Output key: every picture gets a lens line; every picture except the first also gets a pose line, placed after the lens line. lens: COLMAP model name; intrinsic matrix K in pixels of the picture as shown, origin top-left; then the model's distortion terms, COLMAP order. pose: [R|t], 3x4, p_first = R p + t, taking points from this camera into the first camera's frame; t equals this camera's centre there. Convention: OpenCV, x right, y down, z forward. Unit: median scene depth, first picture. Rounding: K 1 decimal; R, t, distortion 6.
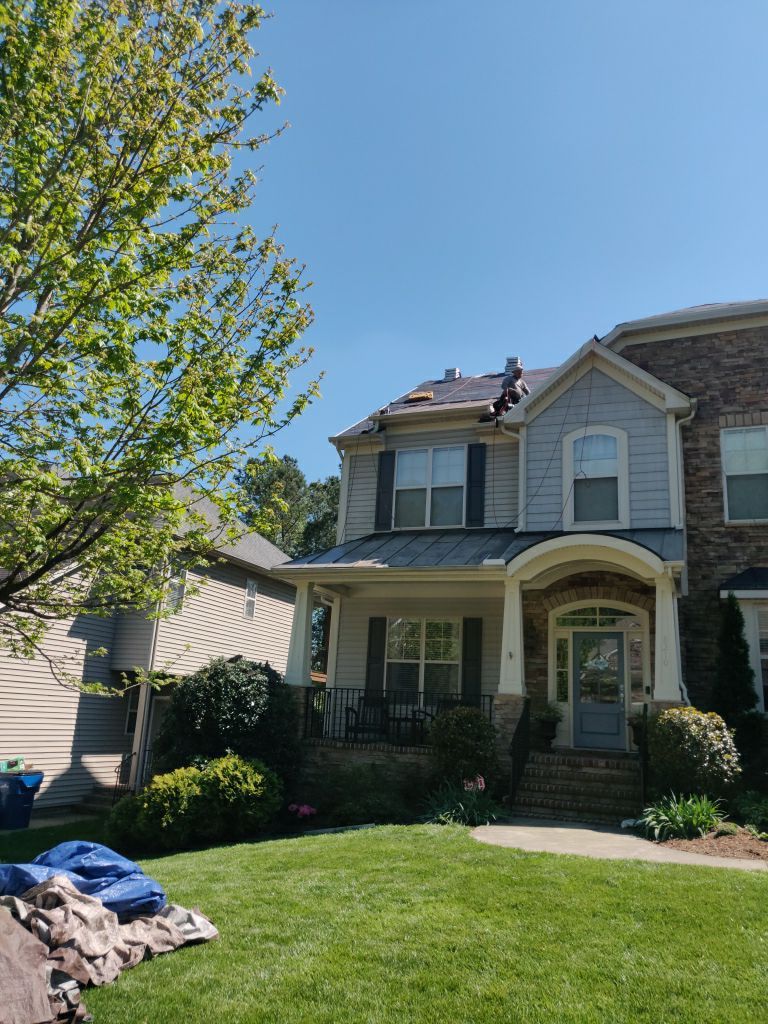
lens RADIAL K [[775.2, 0, 381.1], [0, 775.2, 511.3], [0, 0, 1]] dist [-0.022955, 0.064923]
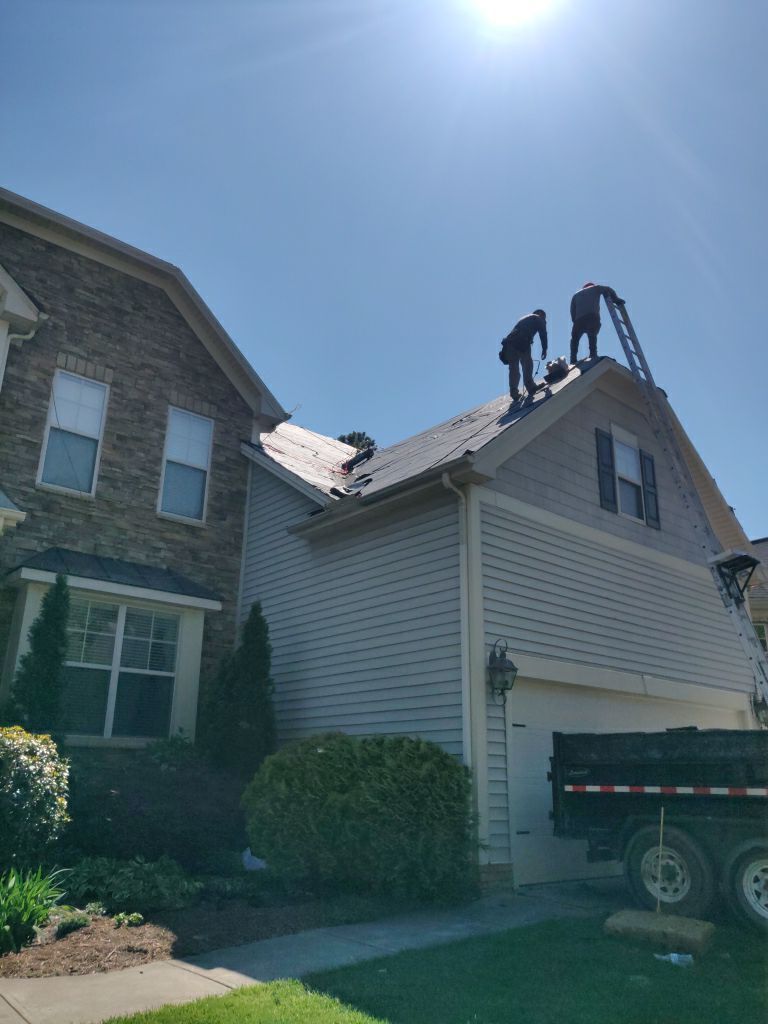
lens RADIAL K [[775.2, 0, 377.0], [0, 775.2, 518.8], [0, 0, 1]] dist [-0.022955, 0.064923]
pose [[0.462968, 0.235276, 0.854580, -0.041501], [-0.224455, 0.963823, -0.143754, 0.079972], [-0.857485, -0.125261, 0.499028, 0.318809]]
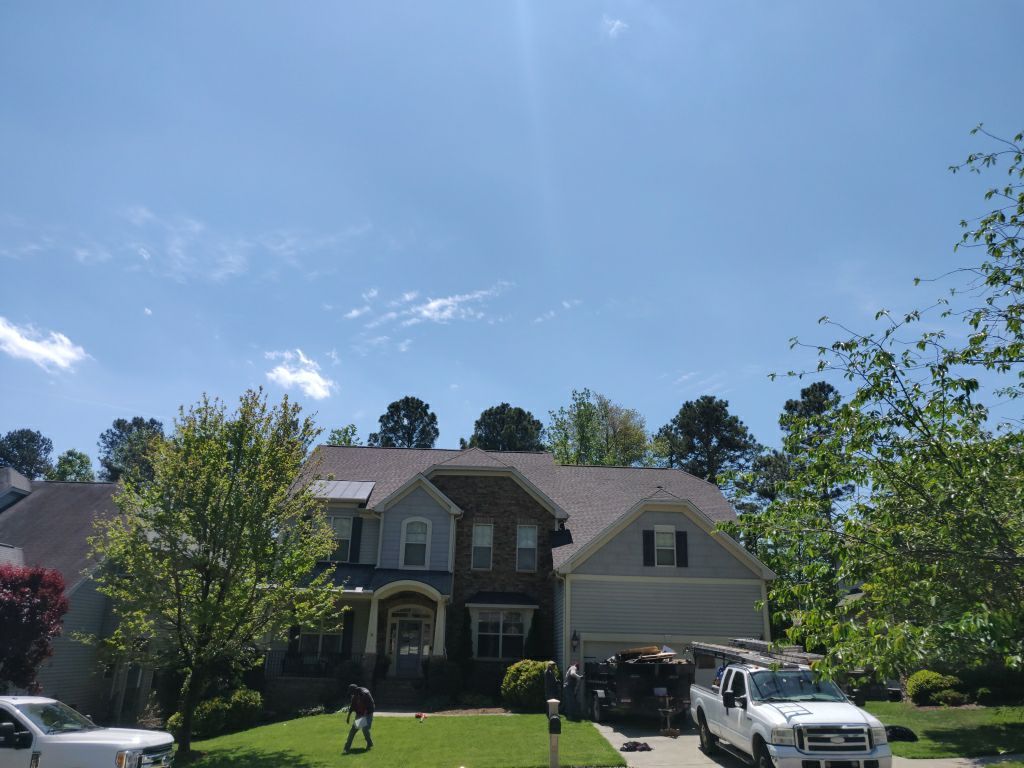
lens RADIAL K [[775.2, 0, 495.0], [0, 775.2, 386.6], [0, 0, 1]] dist [-0.022955, 0.064923]
pose [[0.922112, 0.099953, 0.373790, -0.355890], [-0.081125, 0.994529, -0.065811, -0.351571], [-0.378323, 0.030361, 0.925176, -1.044908]]
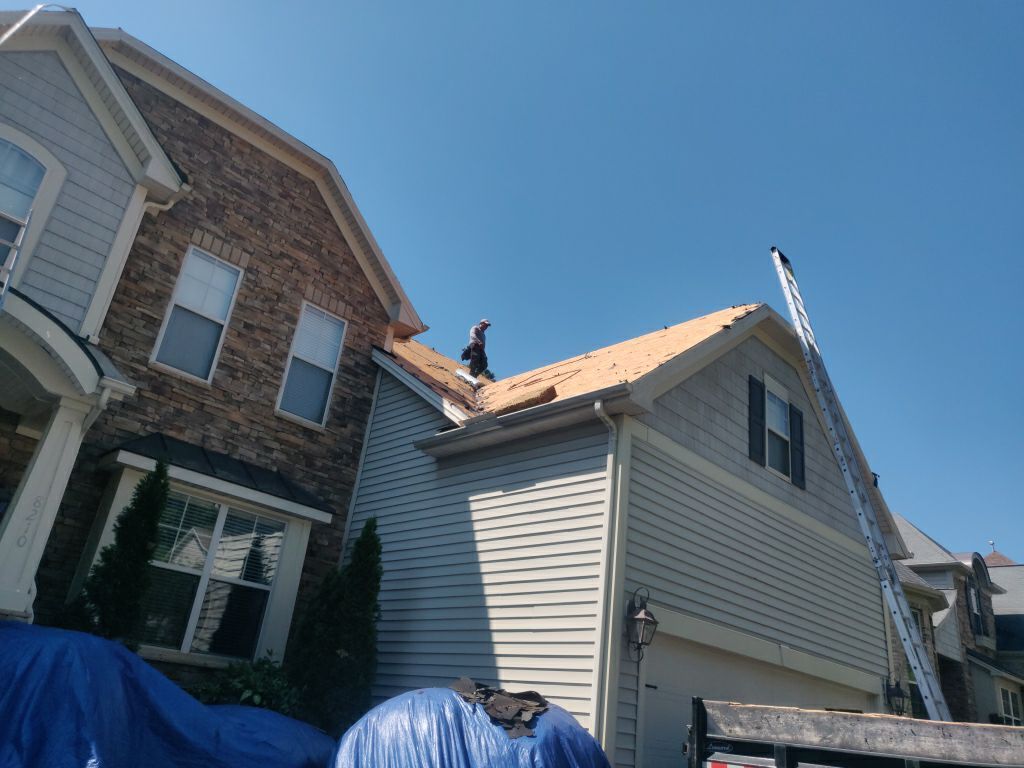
lens RADIAL K [[775.2, 0, 519.1], [0, 775.2, 384.8], [0, 0, 1]] dist [-0.022955, 0.064923]
pose [[0.389465, 0.364717, 0.845753, -0.009891], [-0.325985, 0.913404, -0.243776, 0.092607], [-0.861424, -0.180760, 0.474631, 0.364583]]
